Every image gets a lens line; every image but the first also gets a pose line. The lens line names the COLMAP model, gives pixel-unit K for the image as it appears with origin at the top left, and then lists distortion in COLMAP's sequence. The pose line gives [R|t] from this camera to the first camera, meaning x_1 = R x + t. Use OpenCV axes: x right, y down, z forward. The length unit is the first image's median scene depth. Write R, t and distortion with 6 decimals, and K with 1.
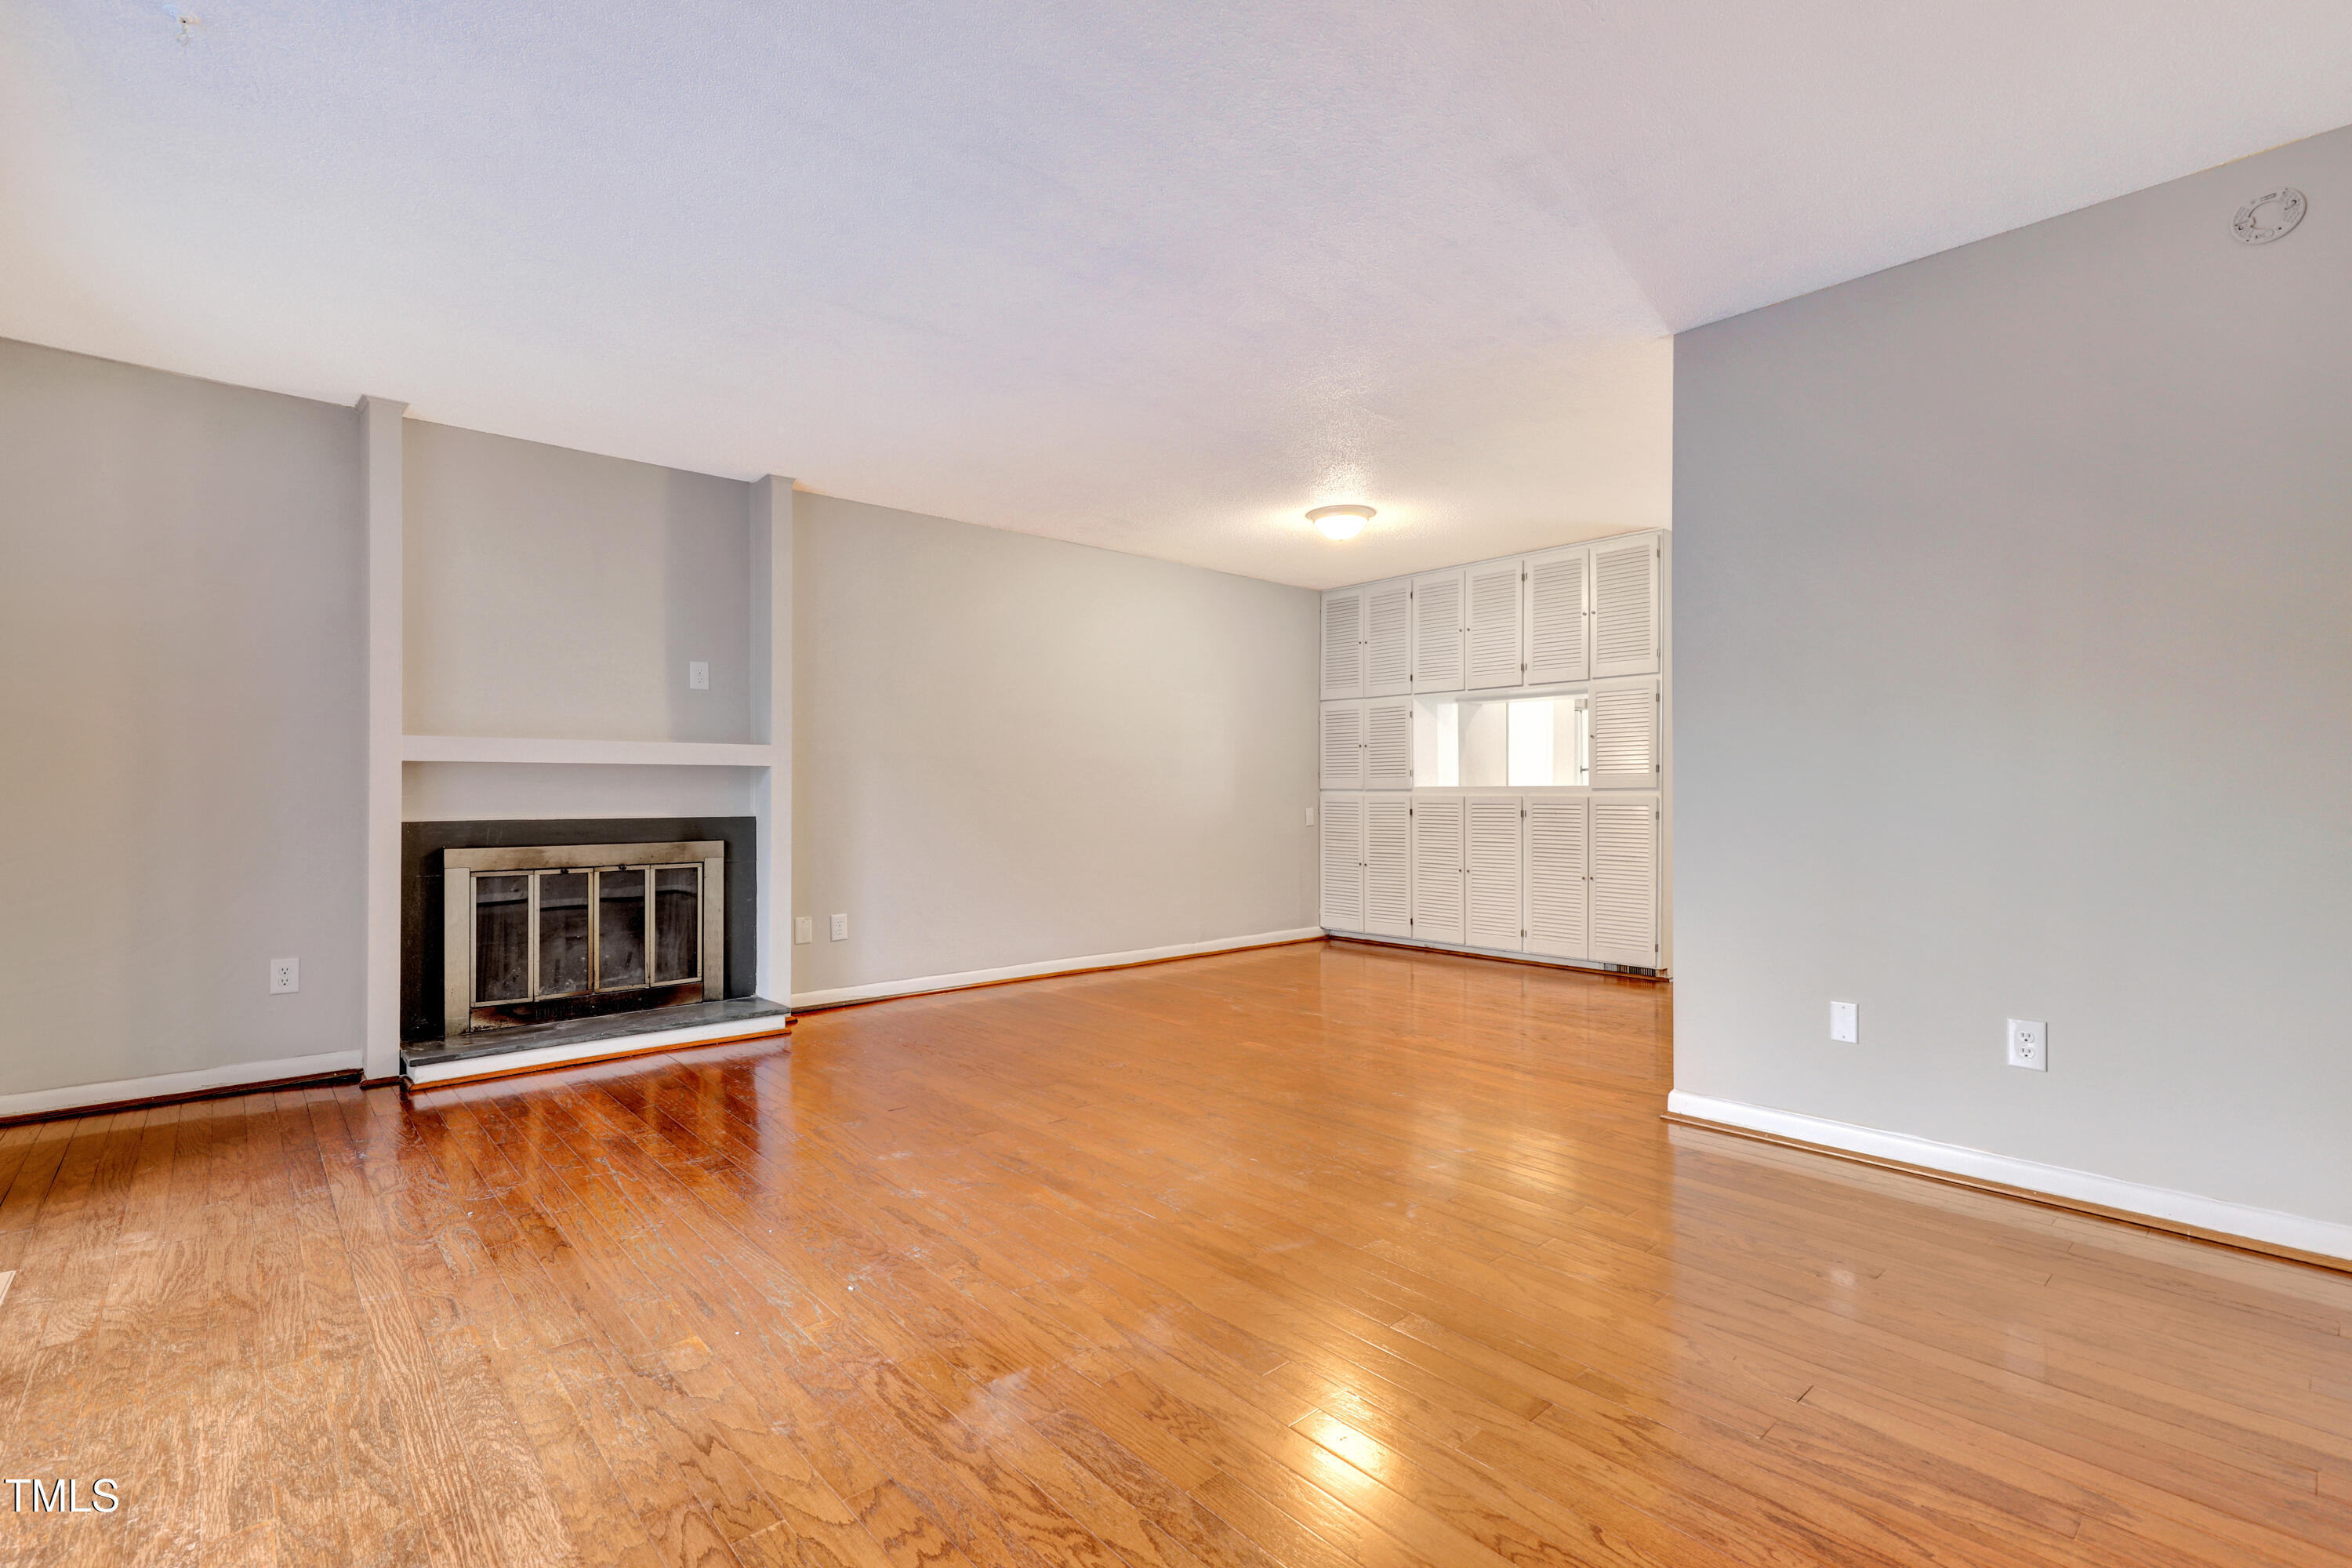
lens RADIAL K [[1067.4, 0, 1223.3], [0, 1067.4, 793.9], [0, 0, 1]] dist [0.000679, 0.001112]
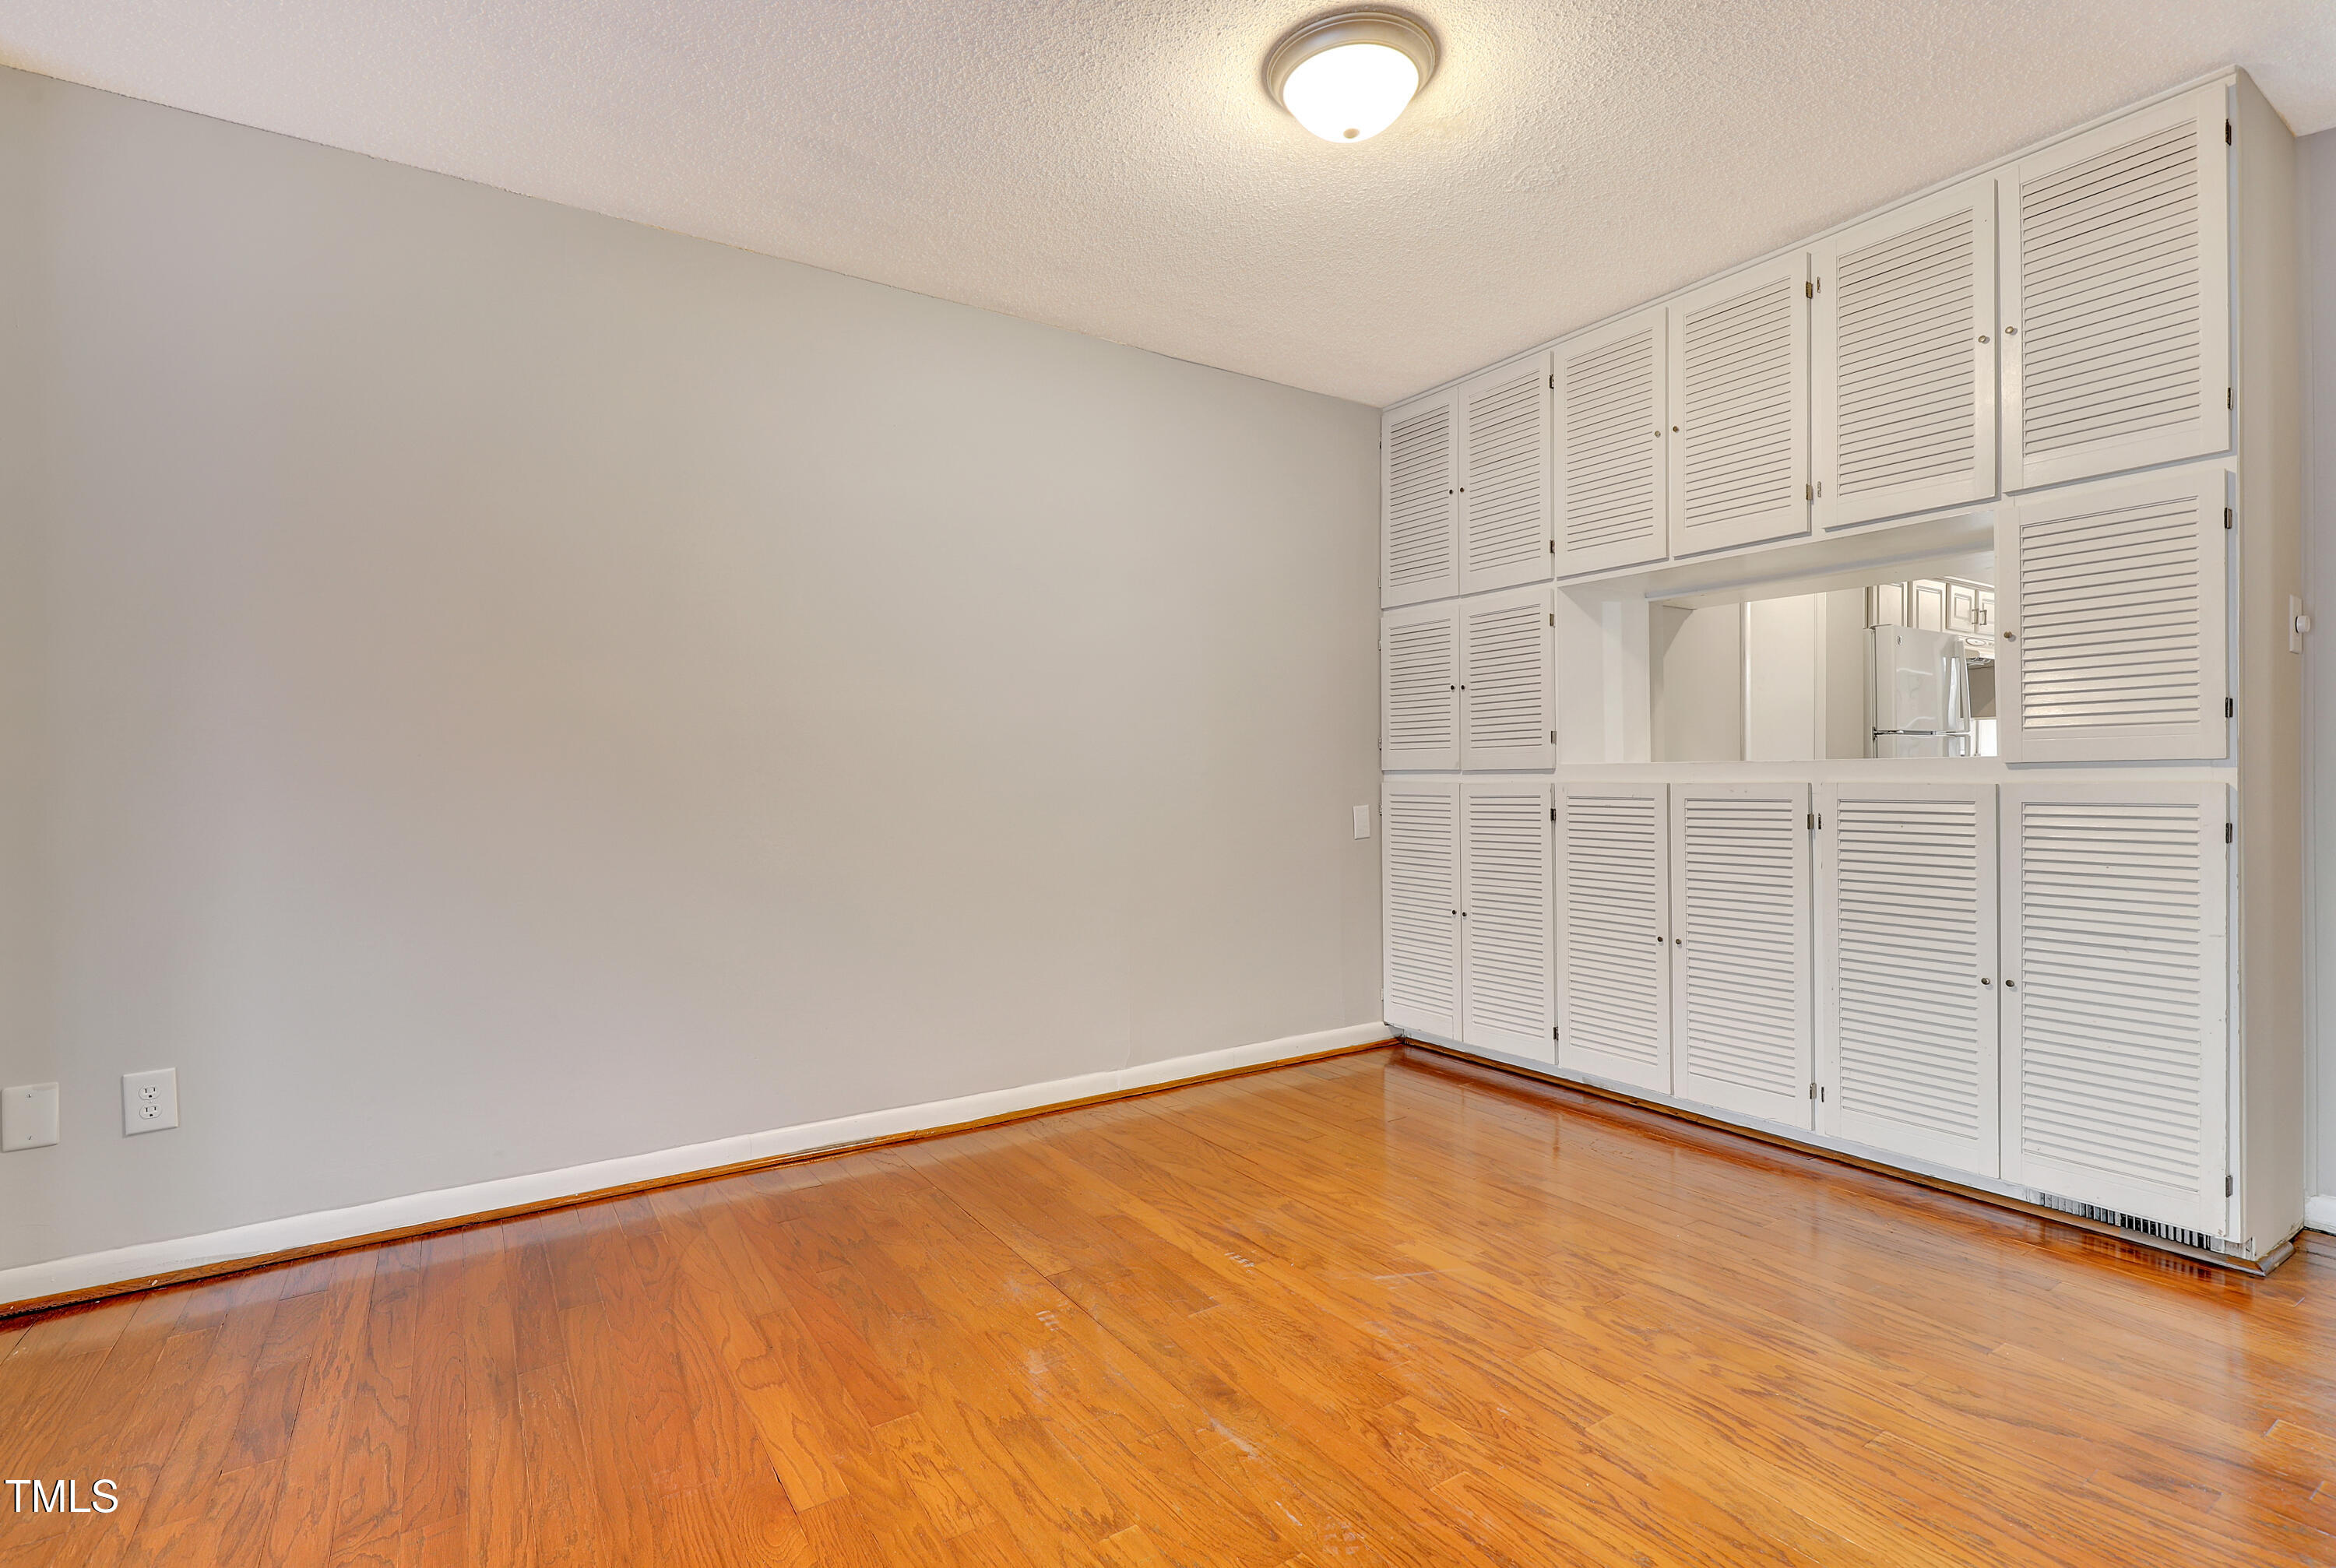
lens RADIAL K [[1079.9, 0, 1183.3], [0, 1079.9, 778.7], [0, 0, 1]] dist [-0.001698, -0.000175]
pose [[0.985379, -0.006634, -0.170249, 0.100531], [0.006597, 0.999978, -0.000786, -0.000842], [0.170251, -0.000348, 0.985401, 0.519128]]
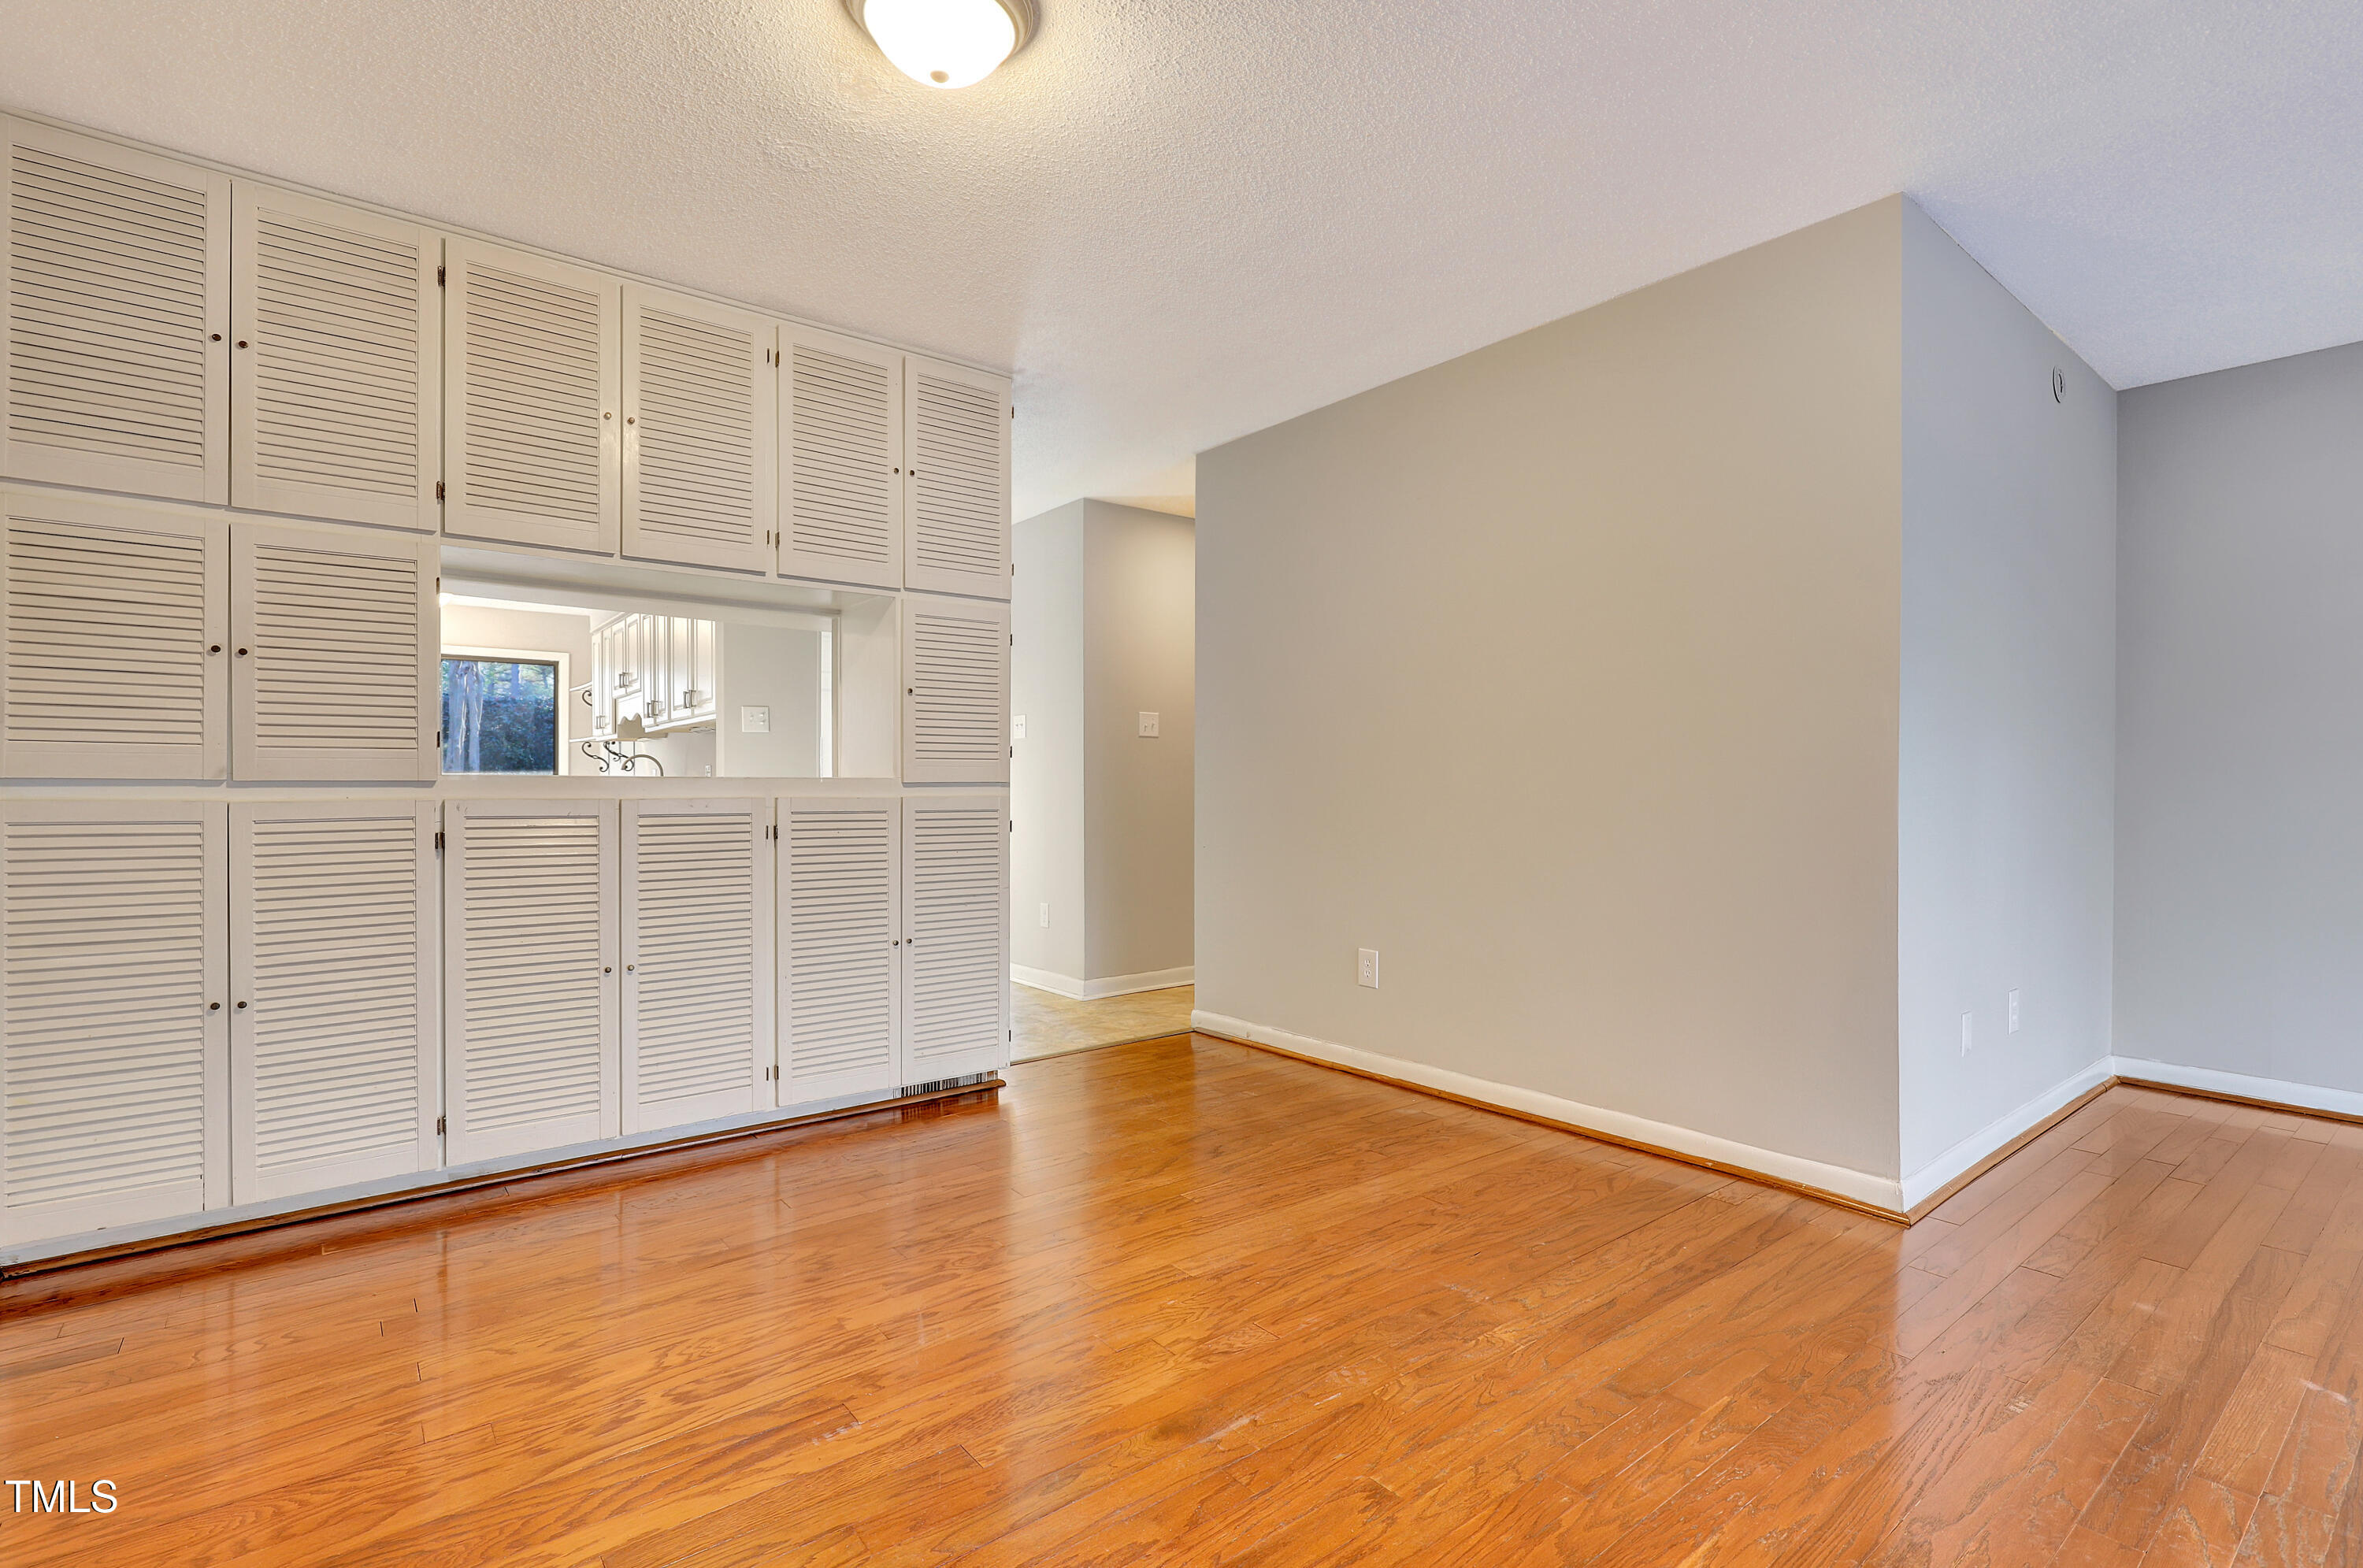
lens RADIAL K [[1087.4, 0, 1197.8], [0, 1087.4, 790.1], [0, 0, 1]] dist [0.000206, 0.000267]
pose [[0.085538, -0.001369, 0.996334, -0.209100], [0.000654, 0.999999, 0.001318, -0.001873], [-0.996335, 0.000539, 0.085539, 0.766242]]
